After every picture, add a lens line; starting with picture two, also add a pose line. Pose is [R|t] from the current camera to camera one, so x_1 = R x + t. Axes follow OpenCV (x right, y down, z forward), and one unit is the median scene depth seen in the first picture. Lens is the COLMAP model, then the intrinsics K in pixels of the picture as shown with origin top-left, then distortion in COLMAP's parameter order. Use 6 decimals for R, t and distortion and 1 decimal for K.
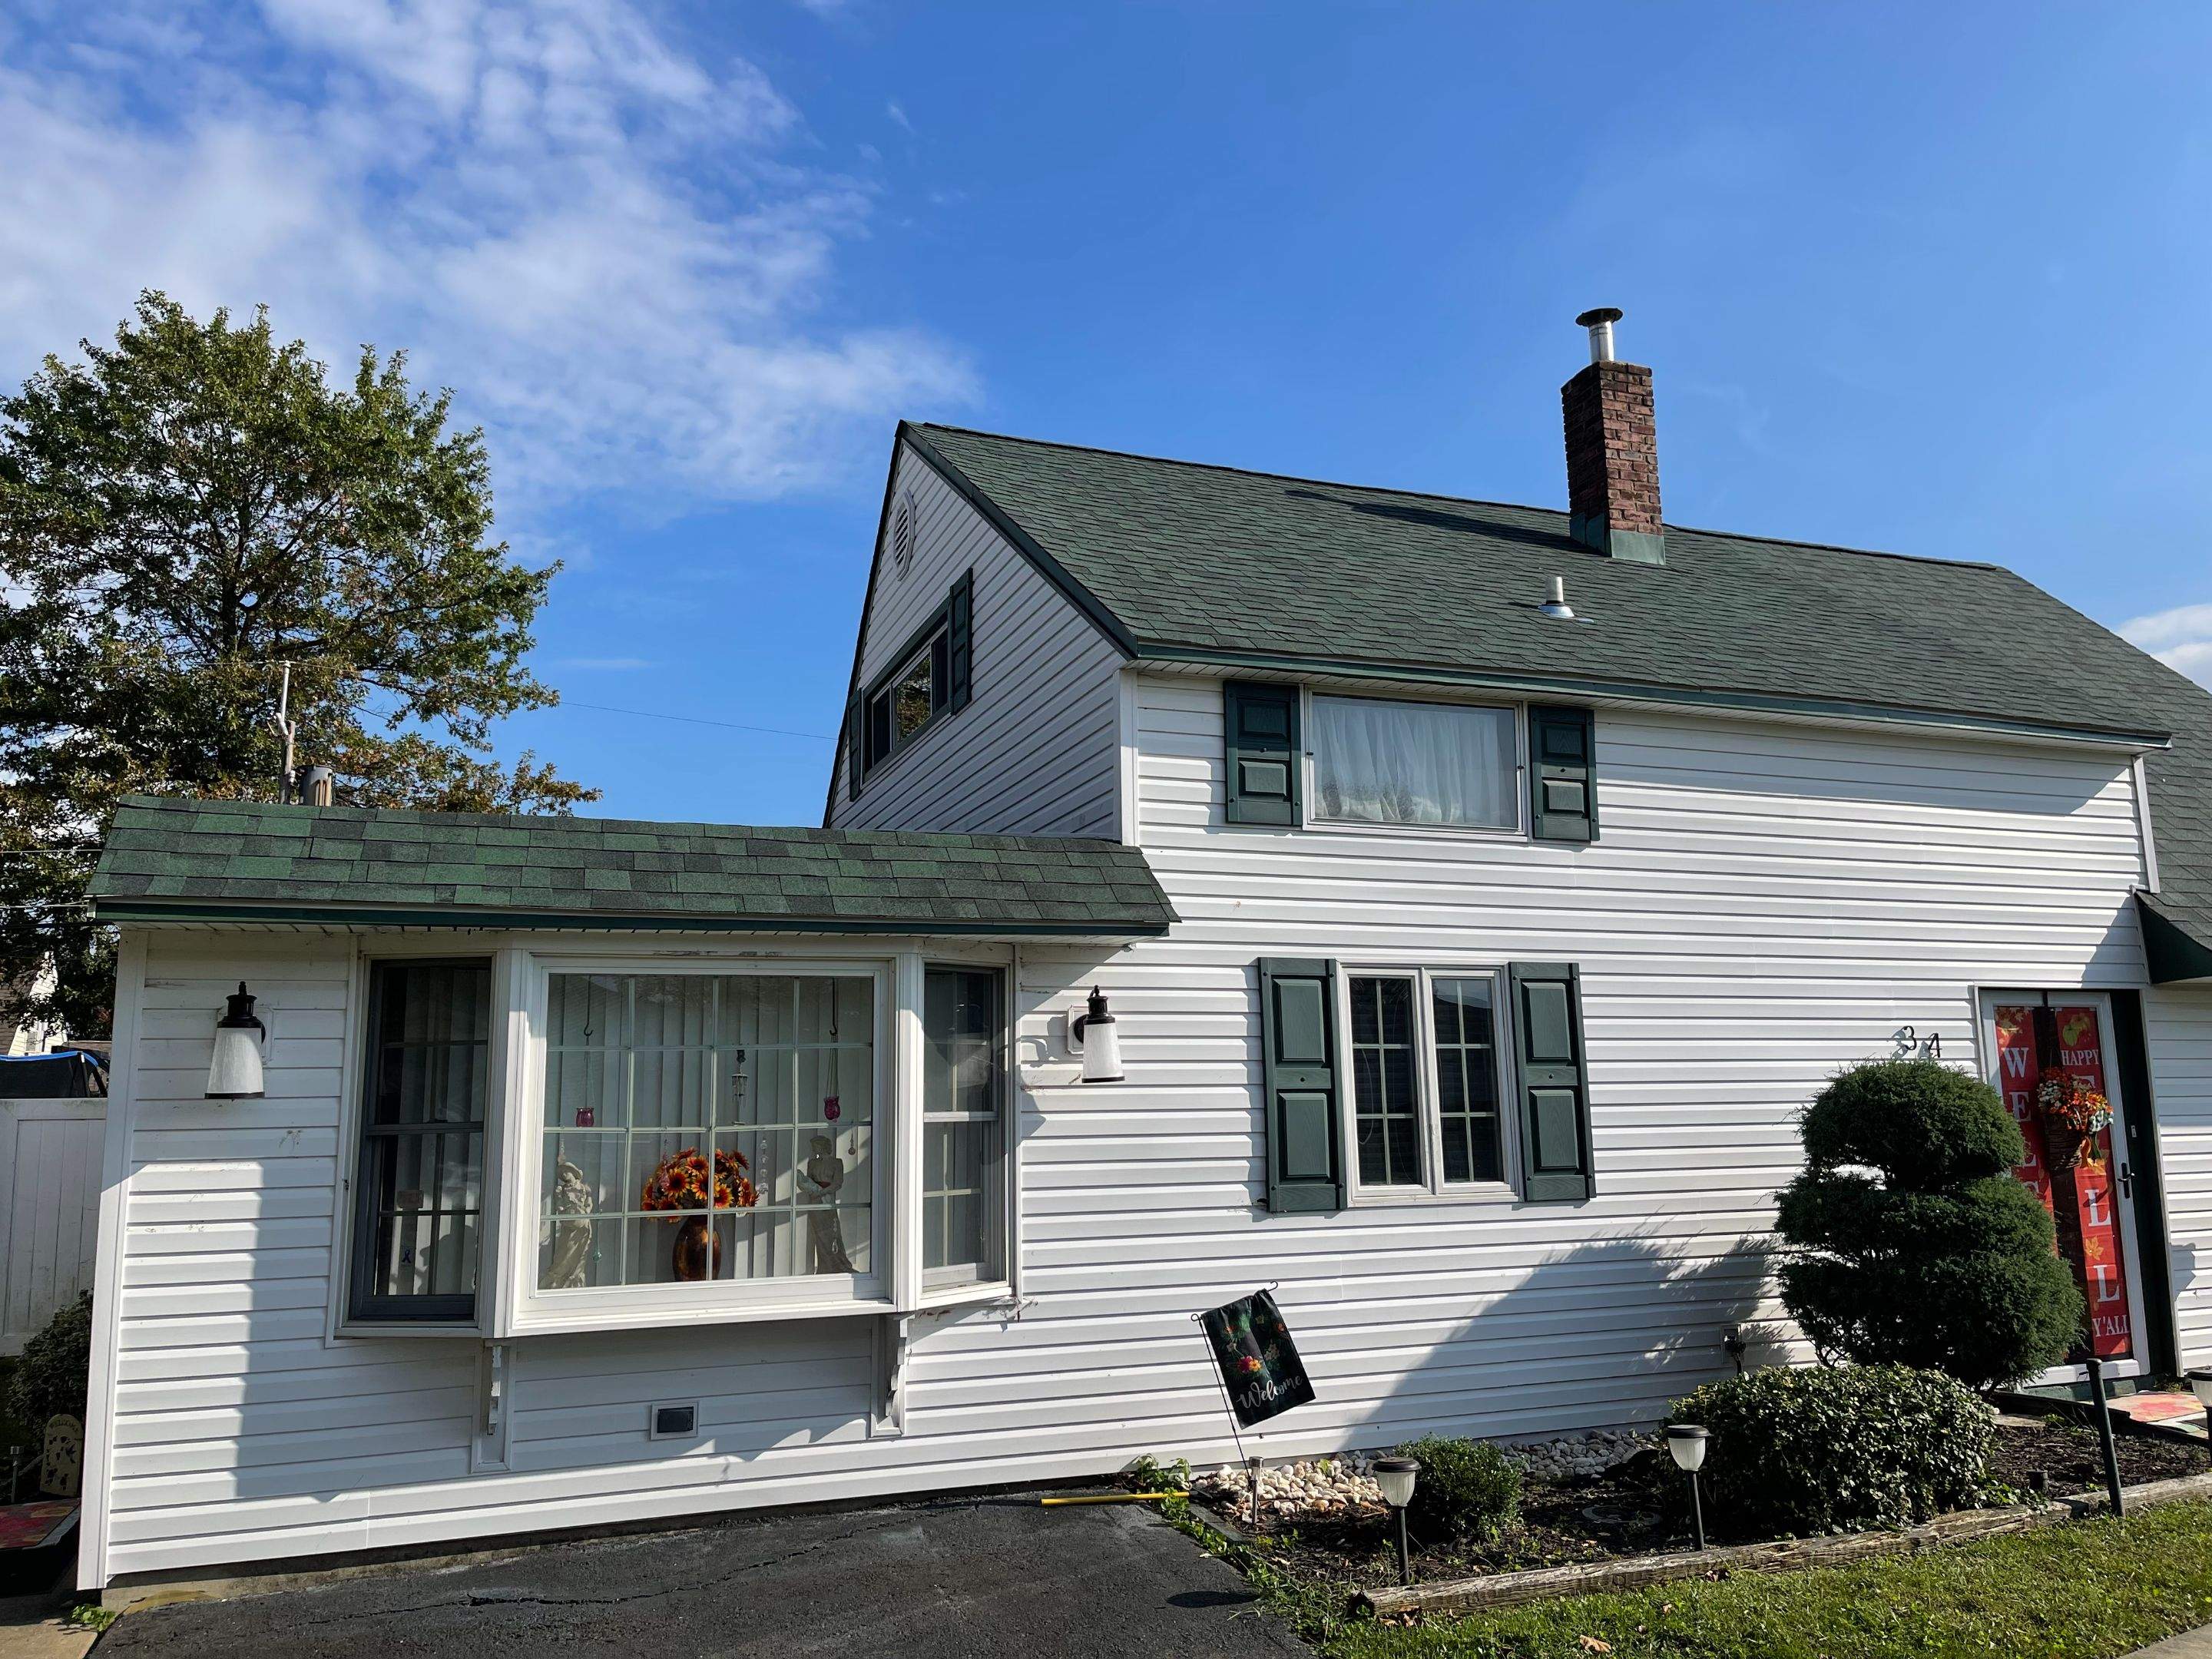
lens RADIAL K [[1677.8, 0, 1116.1], [0, 1677.8, 835.9], [0, 0, 1]] dist [0.058904, -0.082246]
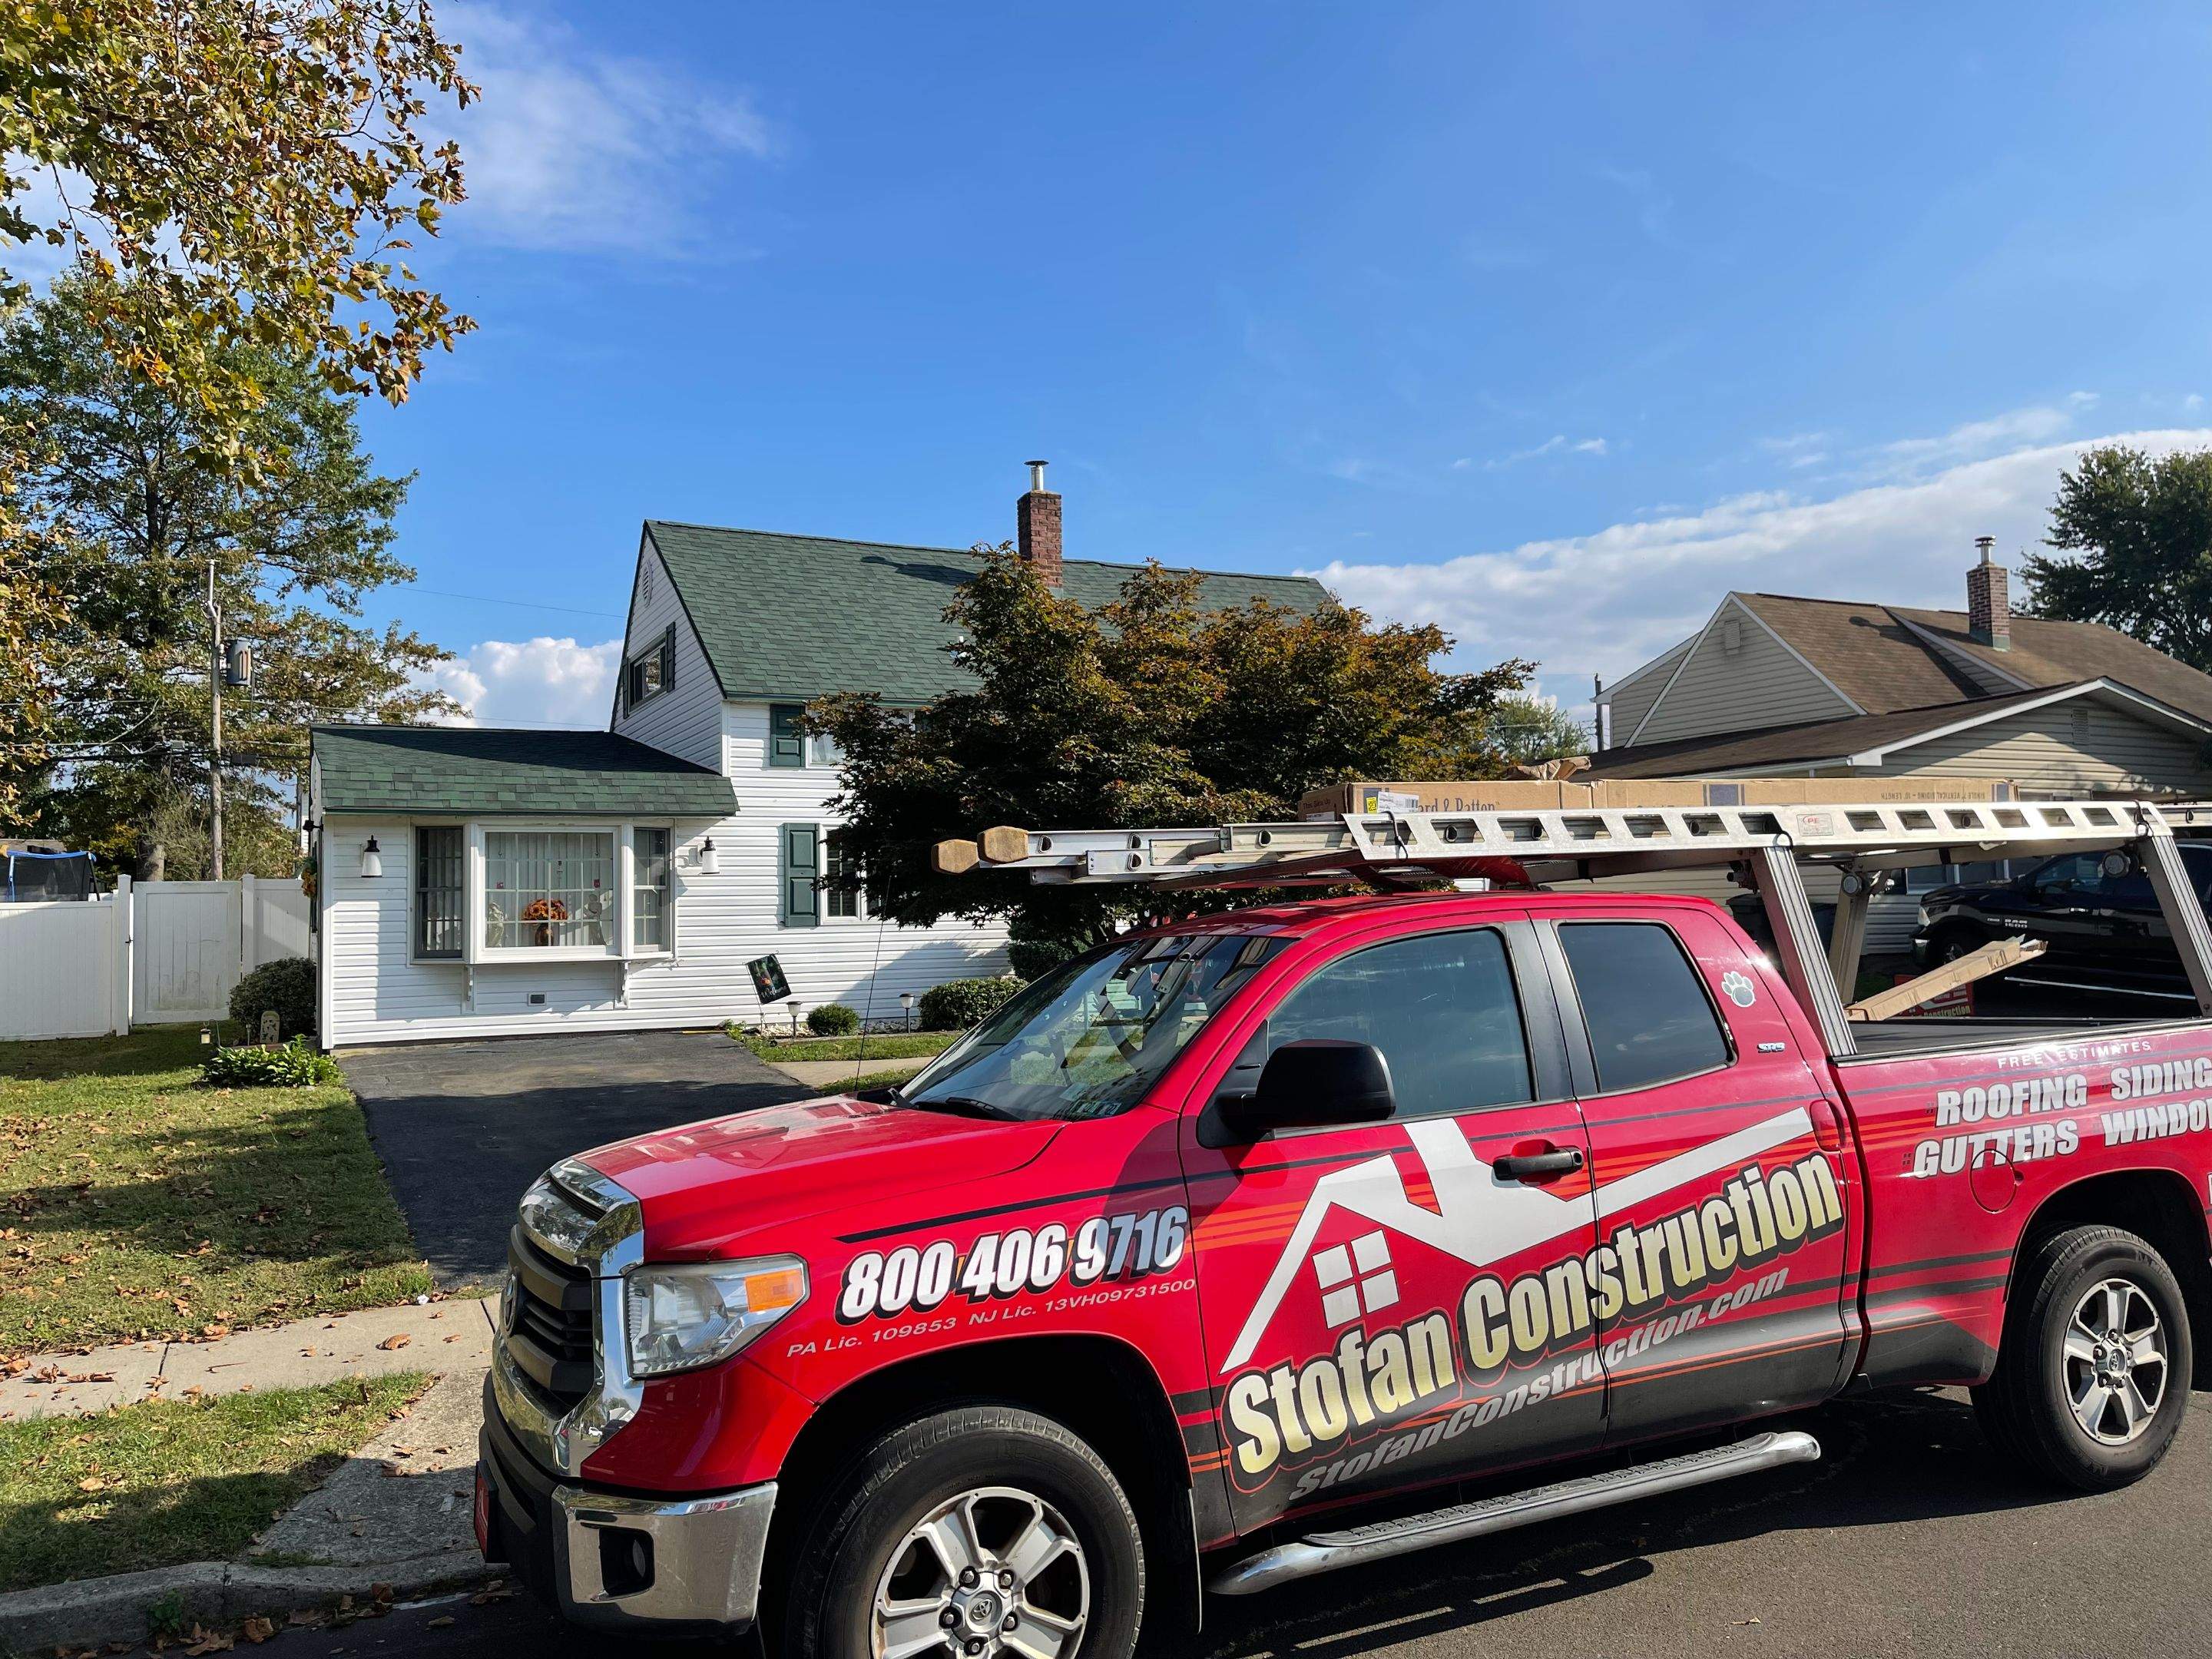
lens RADIAL K [[1677.8, 0, 1103.9], [0, 1677.8, 836.5], [0, 0, 1]] dist [0.058904, -0.082246]
pose [[0.996339, 0.006224, 0.085268, 0.338737], [-0.016339, 0.992825, 0.118452, -0.200902], [-0.083919, -0.119412, 0.989292, -1.420722]]
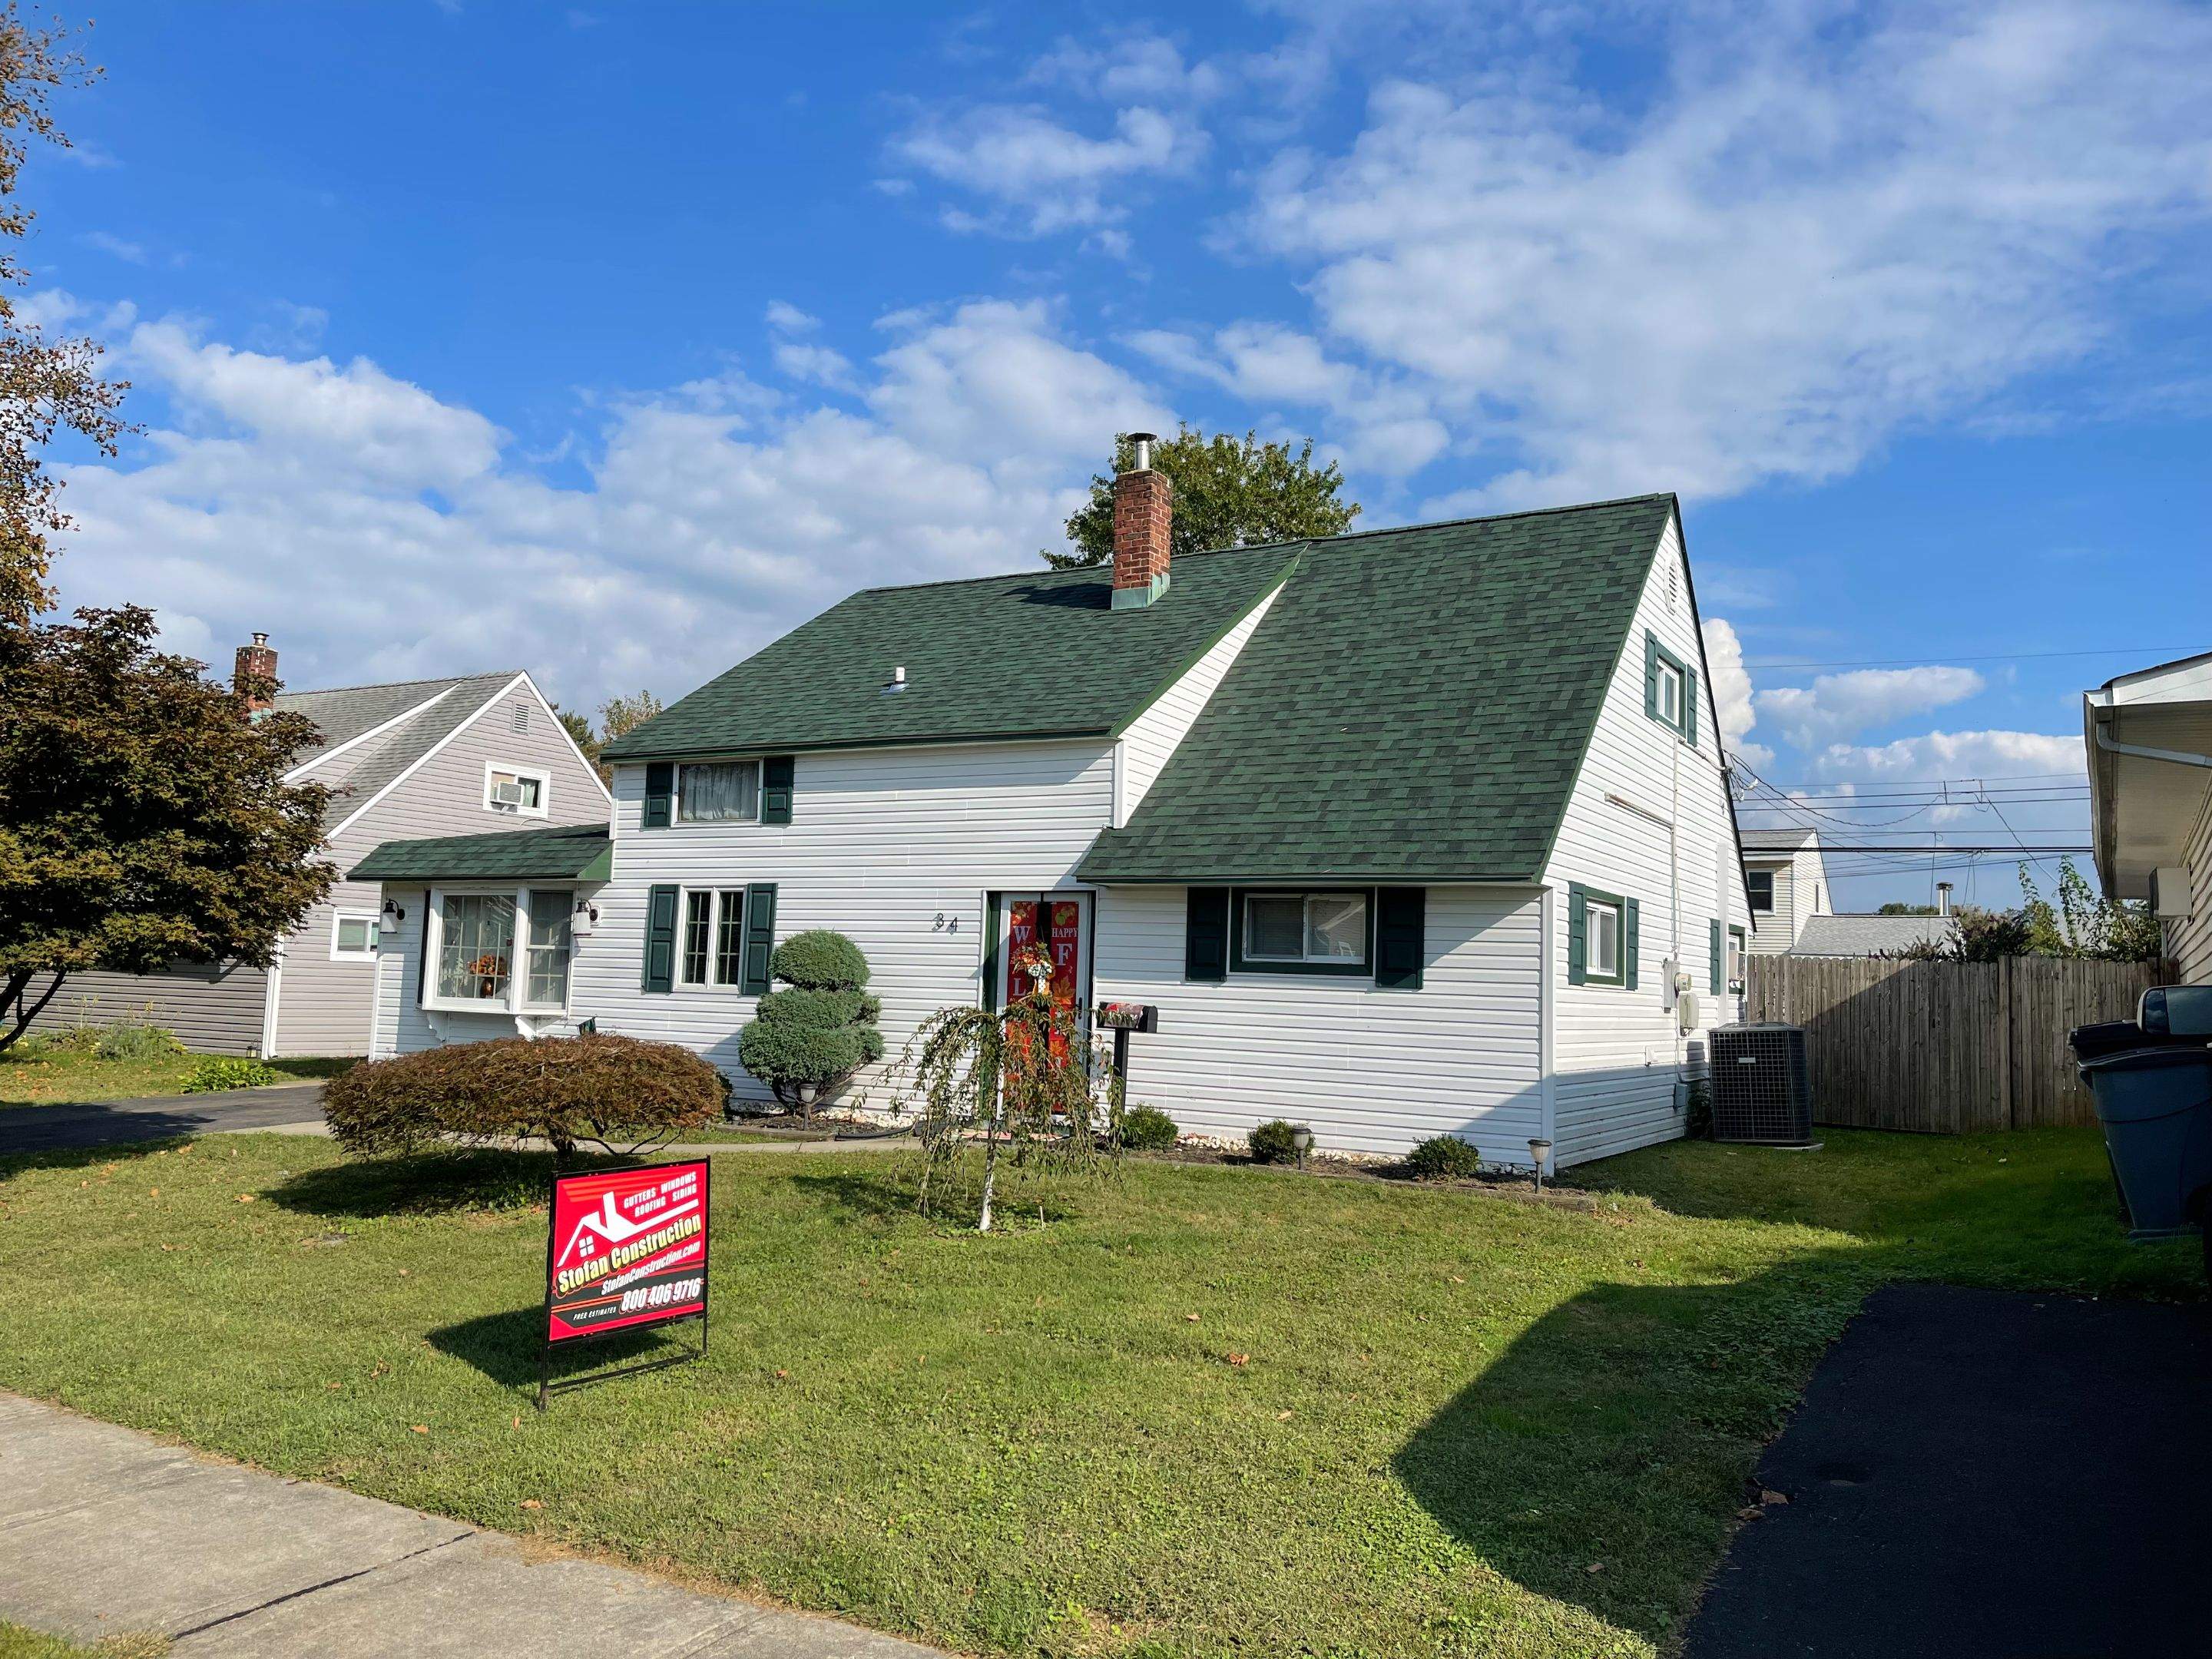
lens RADIAL K [[1677.8, 0, 1115.5], [0, 1677.8, 822.4], [0, 0, 1]] dist [0.058904, -0.082246]
pose [[0.619209, -0.037477, -0.784331, 2.358568], [0.089017, 0.995771, 0.022697, -0.009085], [0.780164, -0.083873, 0.619927, 0.058741]]
